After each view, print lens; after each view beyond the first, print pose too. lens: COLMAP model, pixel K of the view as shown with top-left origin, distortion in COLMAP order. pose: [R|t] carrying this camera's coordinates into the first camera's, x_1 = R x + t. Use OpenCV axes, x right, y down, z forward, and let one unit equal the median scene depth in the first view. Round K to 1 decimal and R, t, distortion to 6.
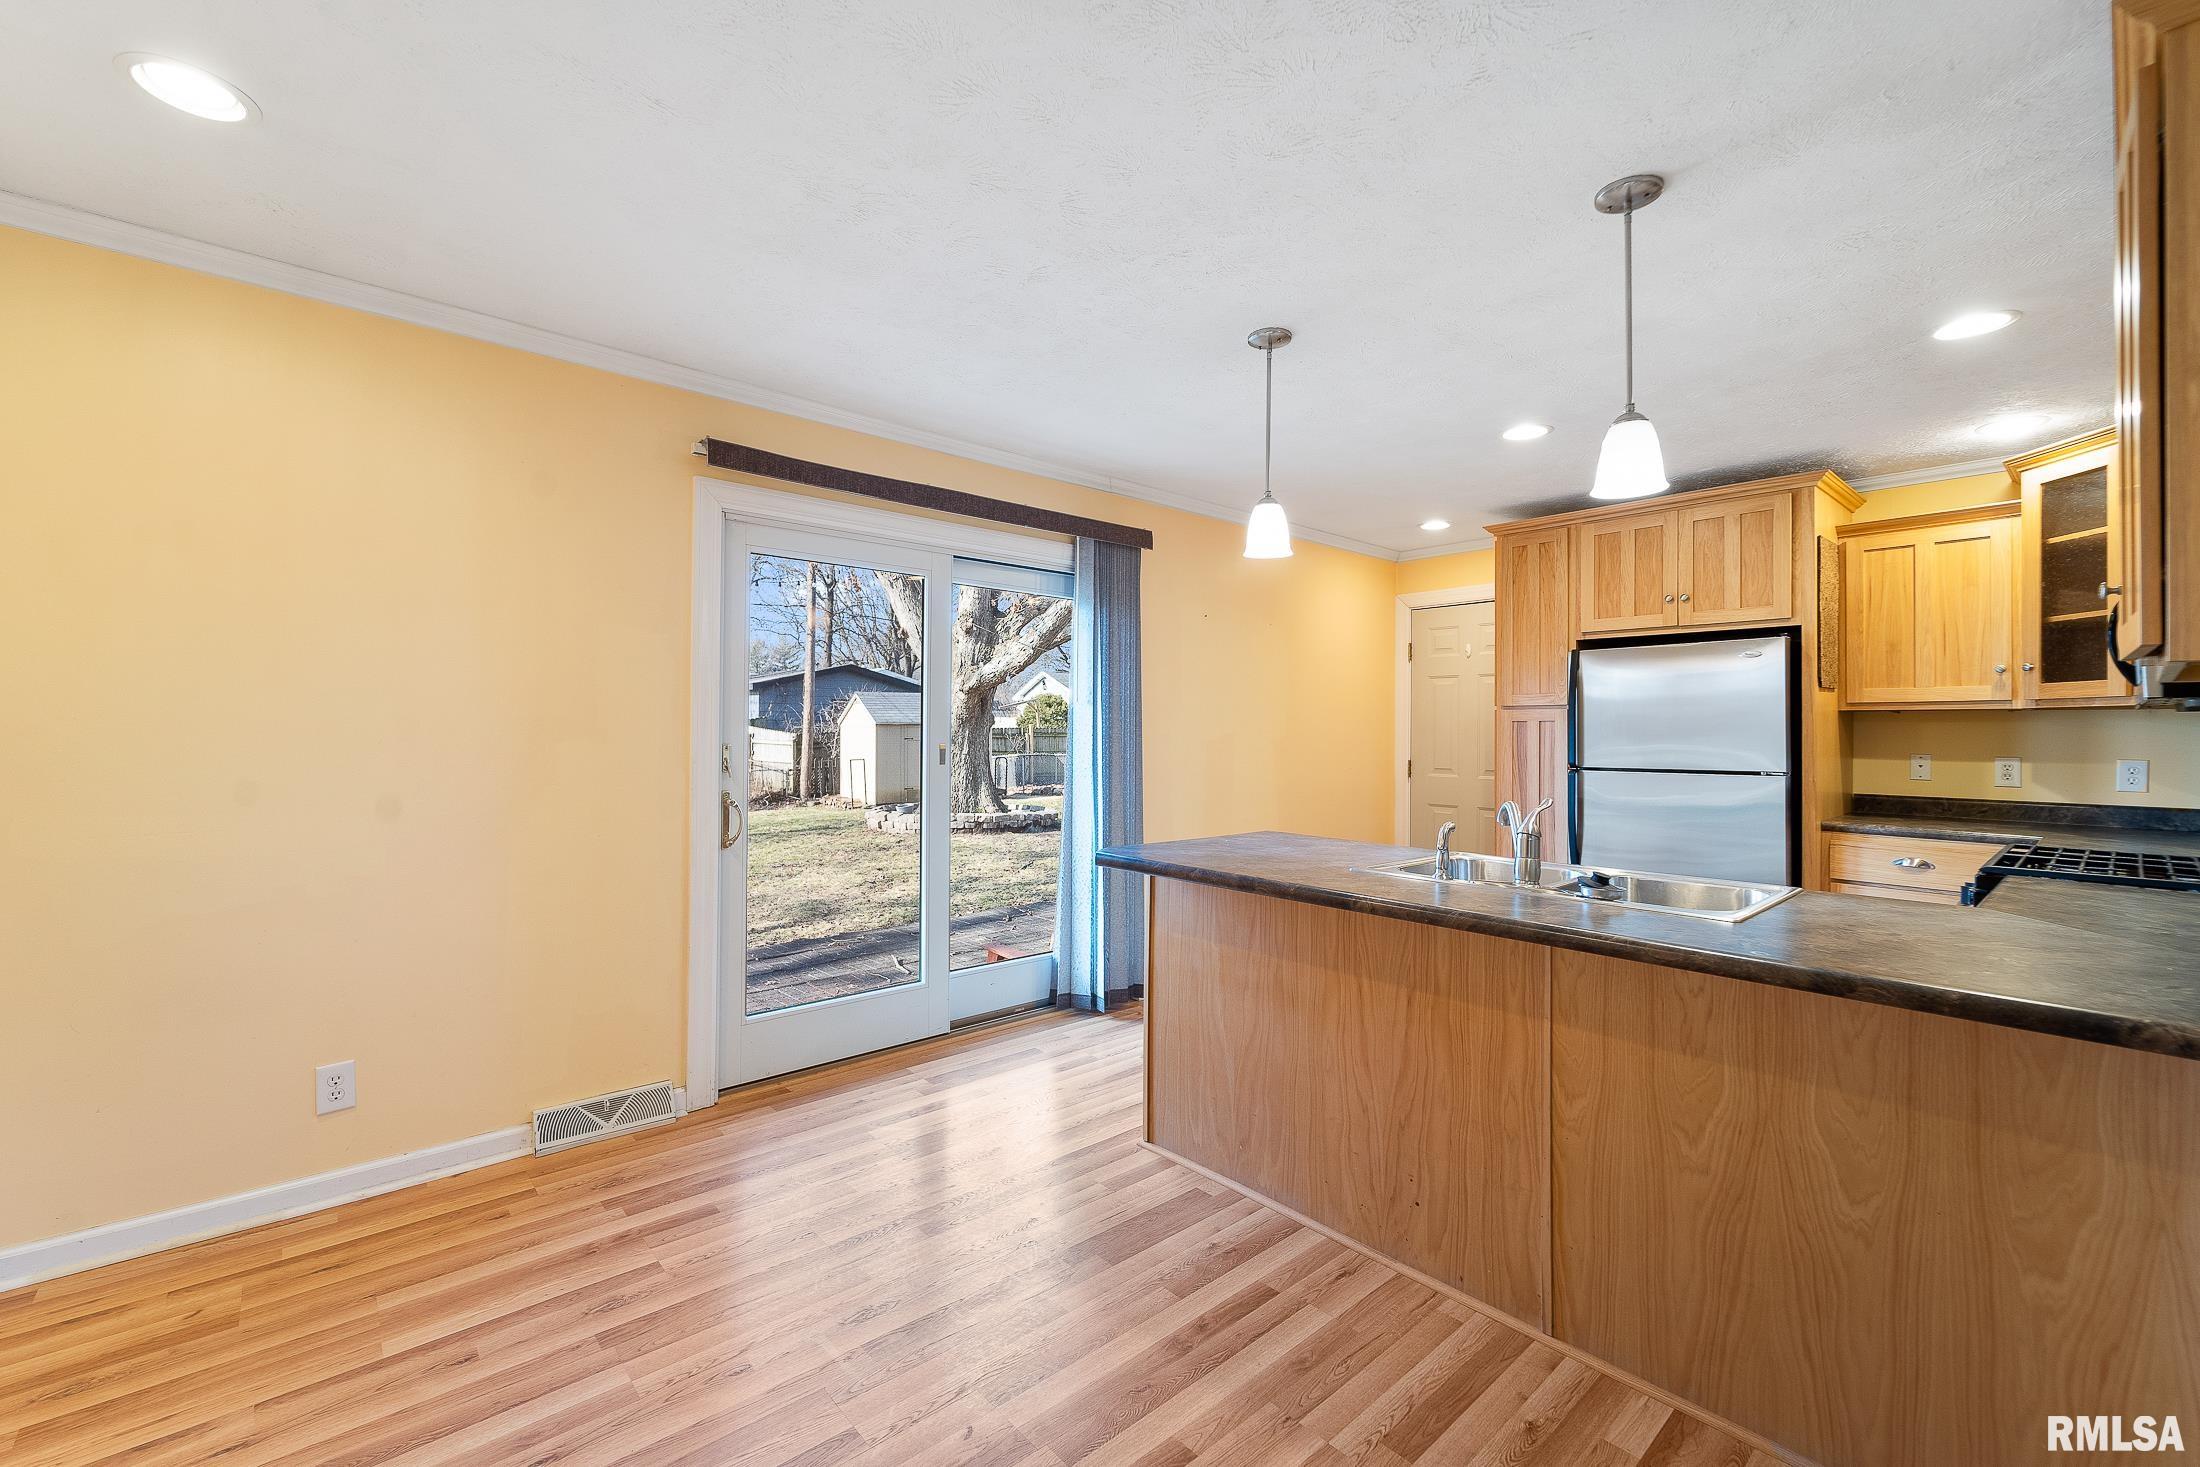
lens RADIAL K [[904.3, 0, 1100.0], [0, 904.3, 733.5], [0, 0, 1]] dist [-0.010039, -0.000629]
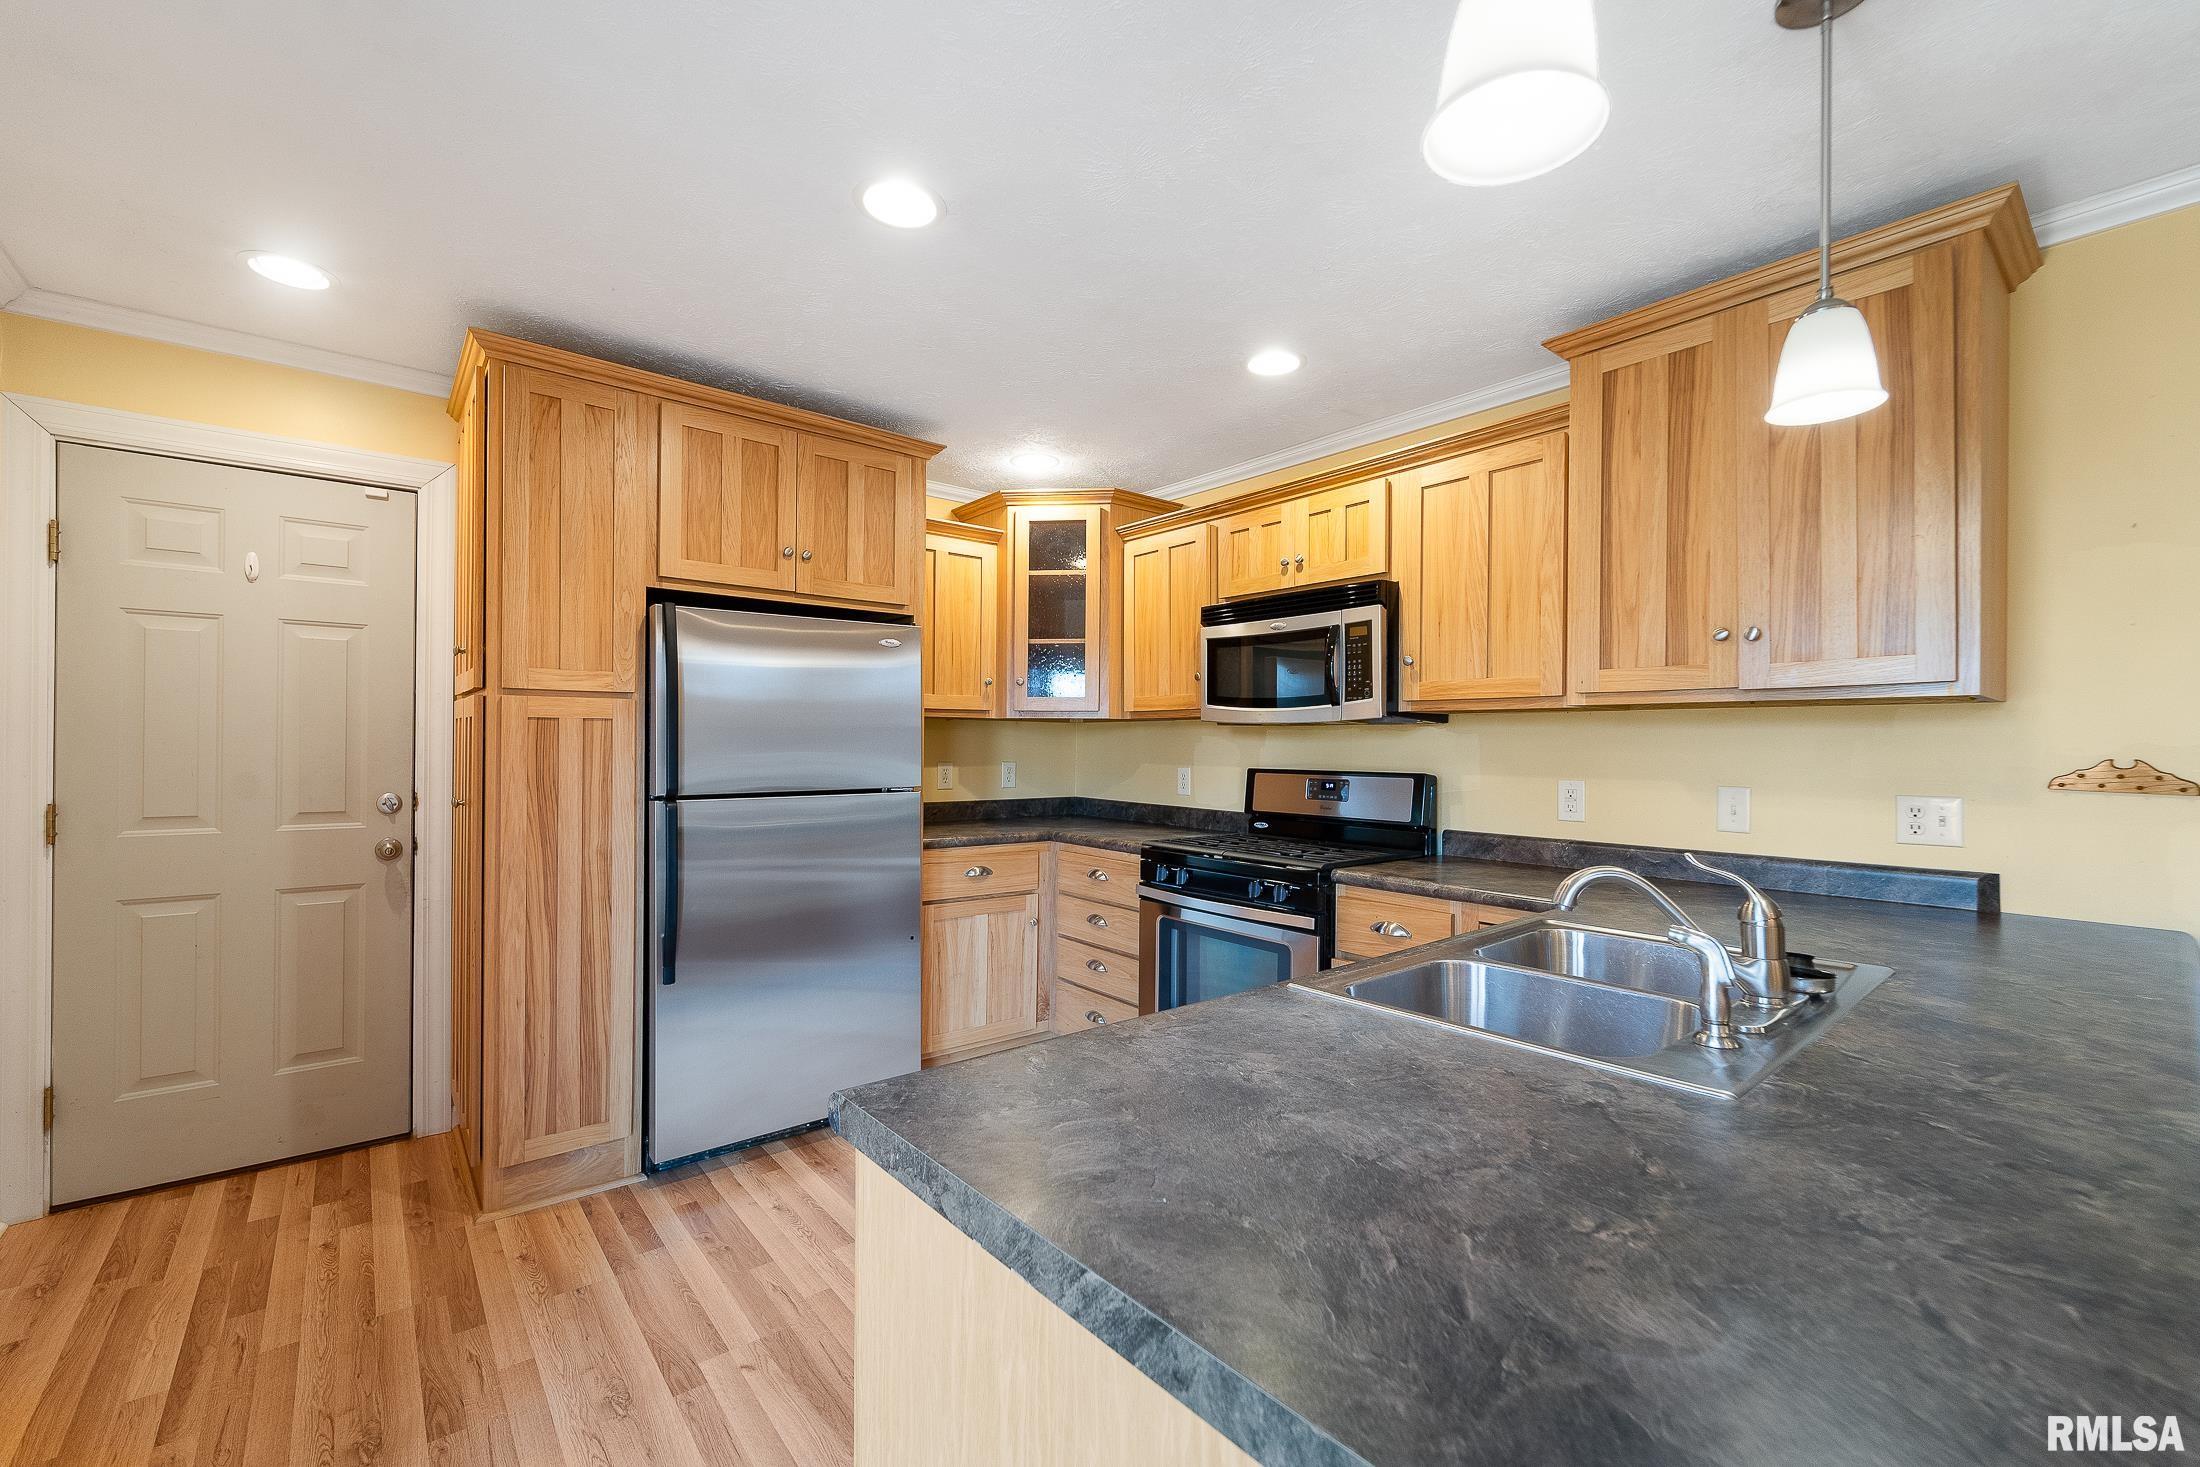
lens RADIAL K [[870.0, 0, 1100.0], [0, 870.0, 733.5], [0, 0, 1]] dist [-0.001052, -0.000157]
pose [[0.042602, 0.004716, 0.999081, -0.047300], [-0.003789, 0.999982, -0.004558, -0.003922], [-0.999085, -0.003592, 0.042620, 0.728568]]
